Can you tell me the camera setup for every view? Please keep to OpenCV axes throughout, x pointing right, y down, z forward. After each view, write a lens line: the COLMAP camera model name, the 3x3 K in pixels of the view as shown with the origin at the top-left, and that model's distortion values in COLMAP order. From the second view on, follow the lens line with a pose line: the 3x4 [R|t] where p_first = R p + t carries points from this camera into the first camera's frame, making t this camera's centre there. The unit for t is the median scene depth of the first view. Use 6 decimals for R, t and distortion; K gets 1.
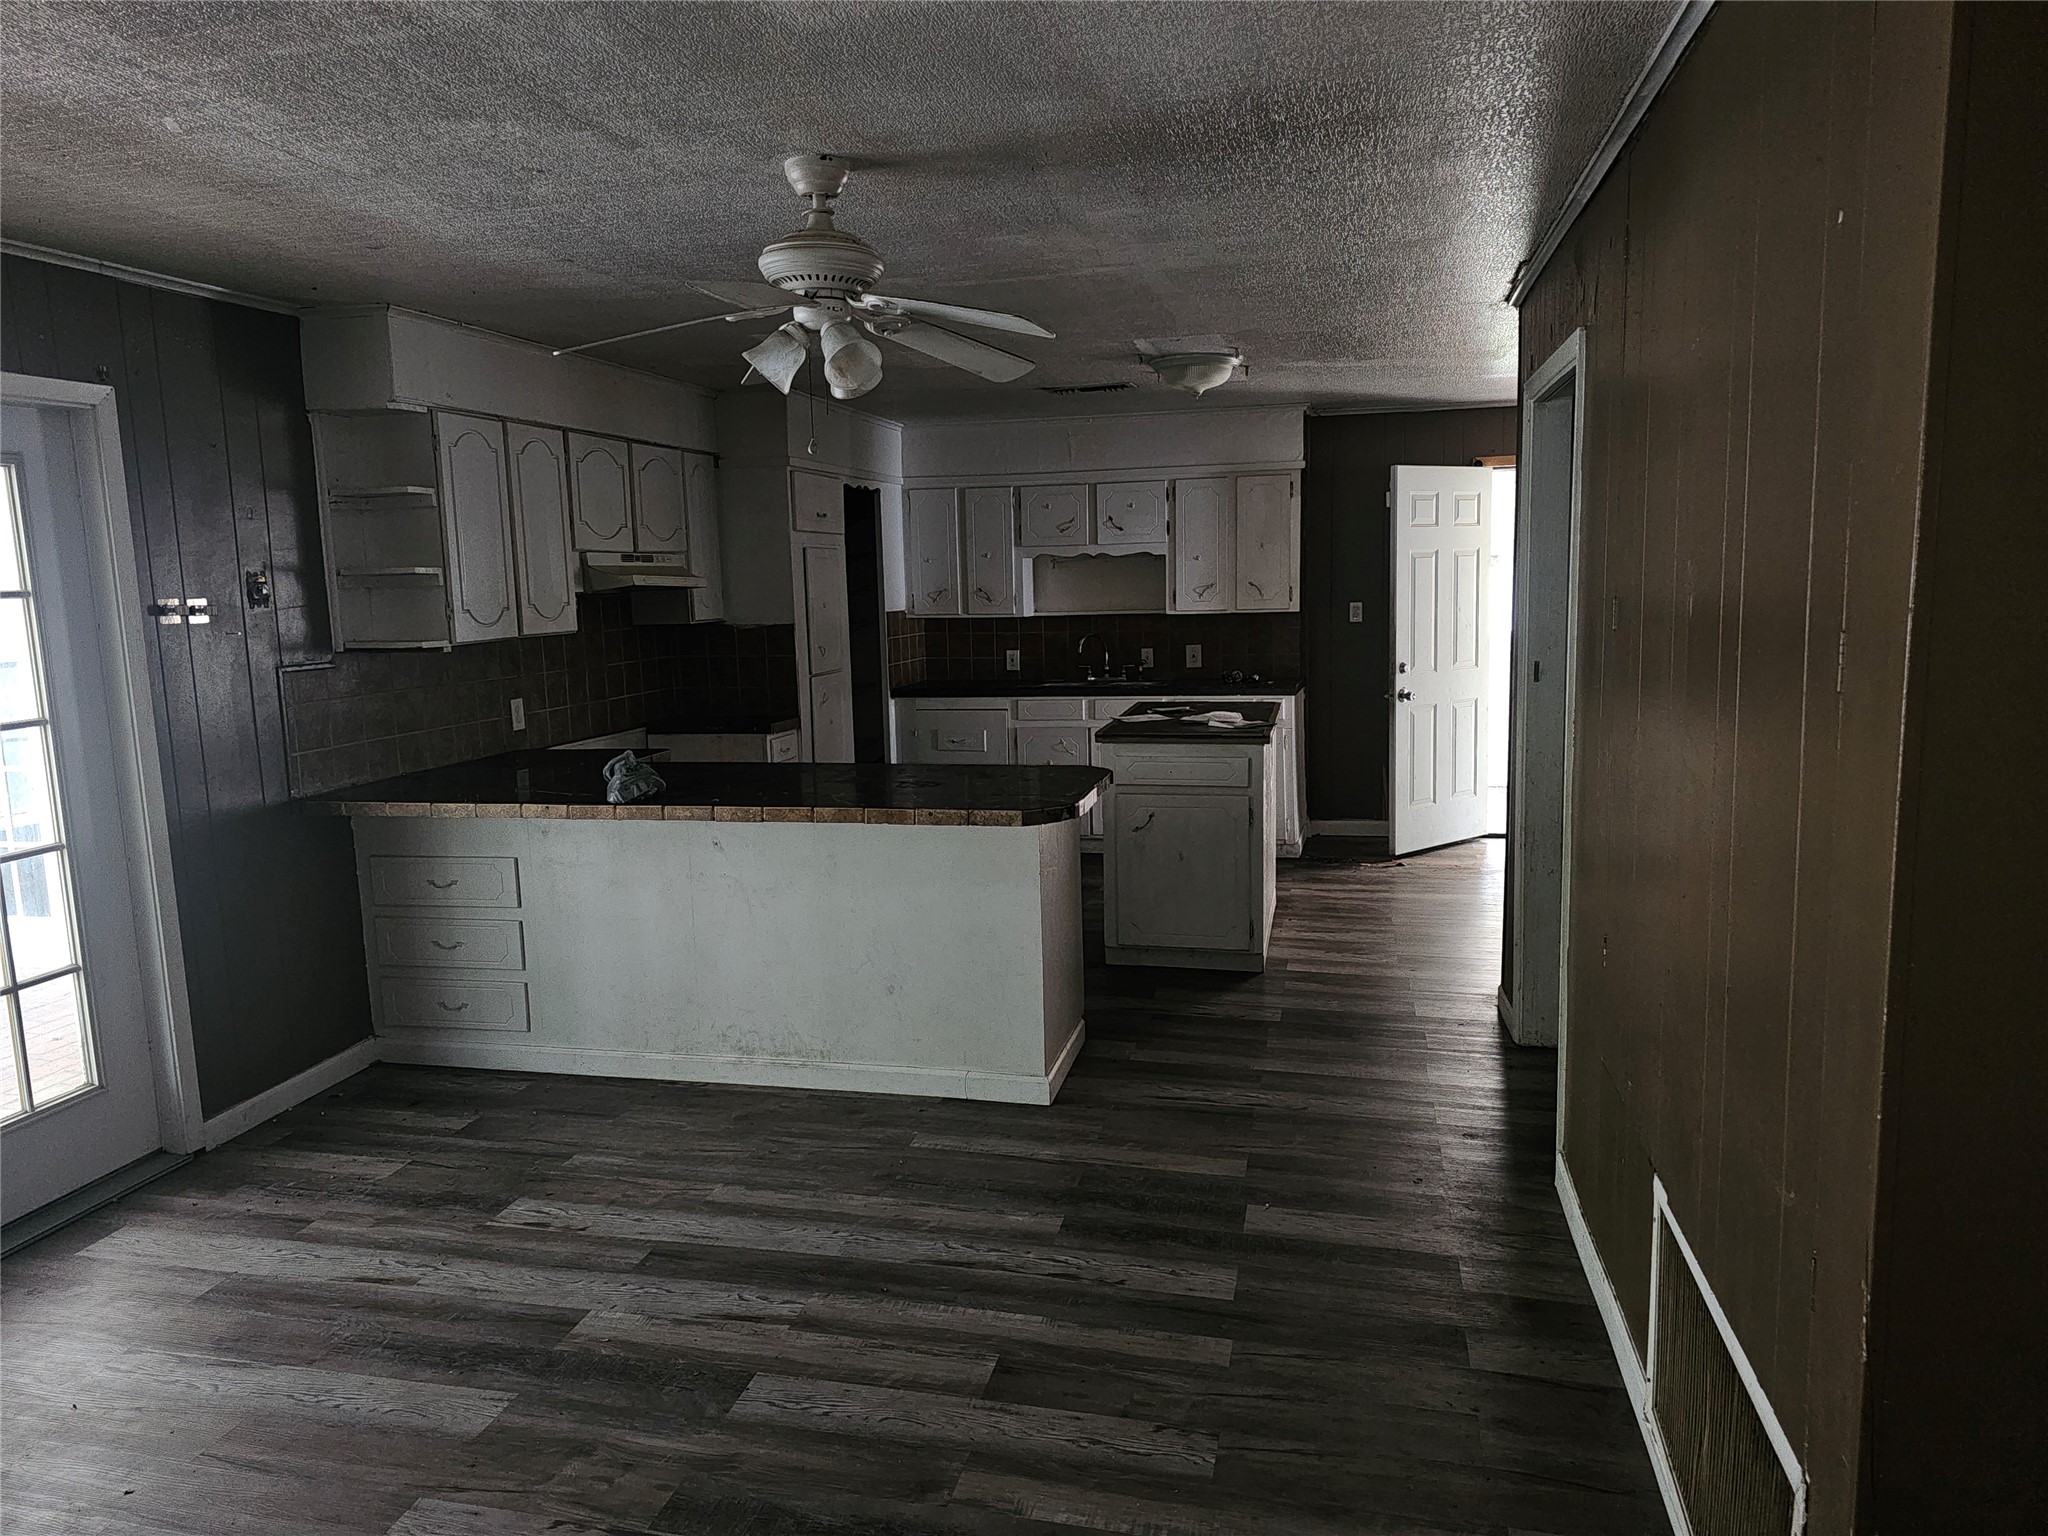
lens RADIAL K [[1387.2, 0, 1024.0], [0, 1387.2, 768.0], [0, 0, 1]] dist [0.070338, 0.000977]
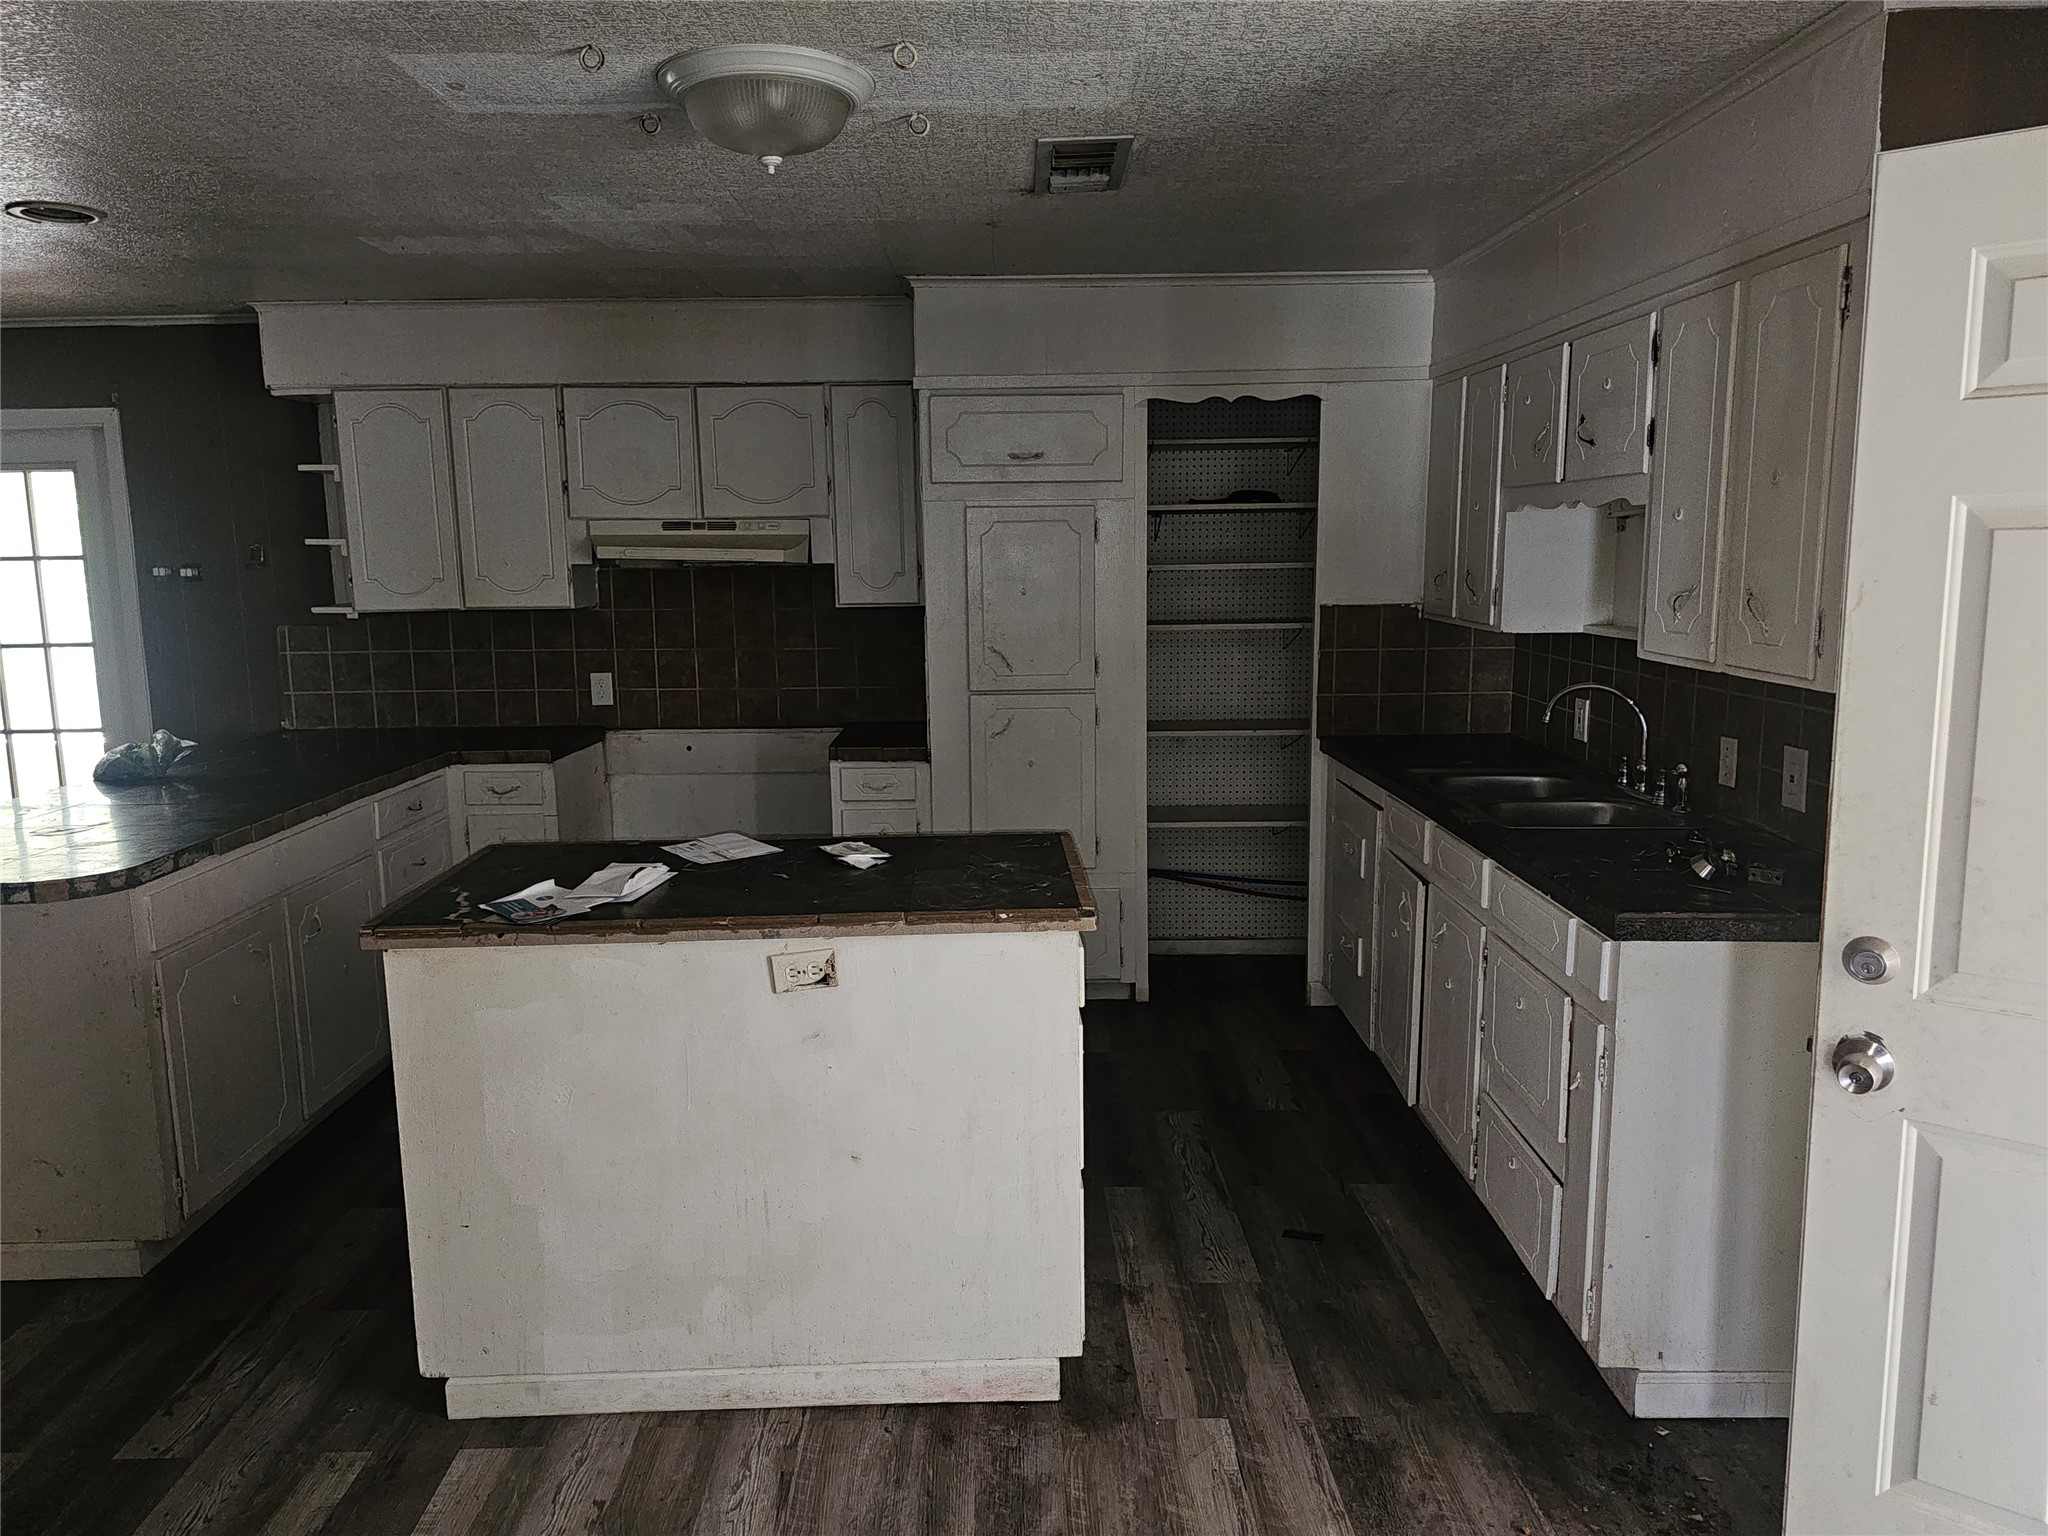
lens RADIAL K [[1396.9, 0, 1024.0], [0, 1396.9, 768.0], [0, 0, 1]] dist [0.006799, 0.001475]
pose [[0.243162, 0.173512, -0.954340, 0.652863], [-0.134009, 0.980445, 0.144113, -0.168750], [0.960684, 0.092848, 0.261660, 1.070244]]
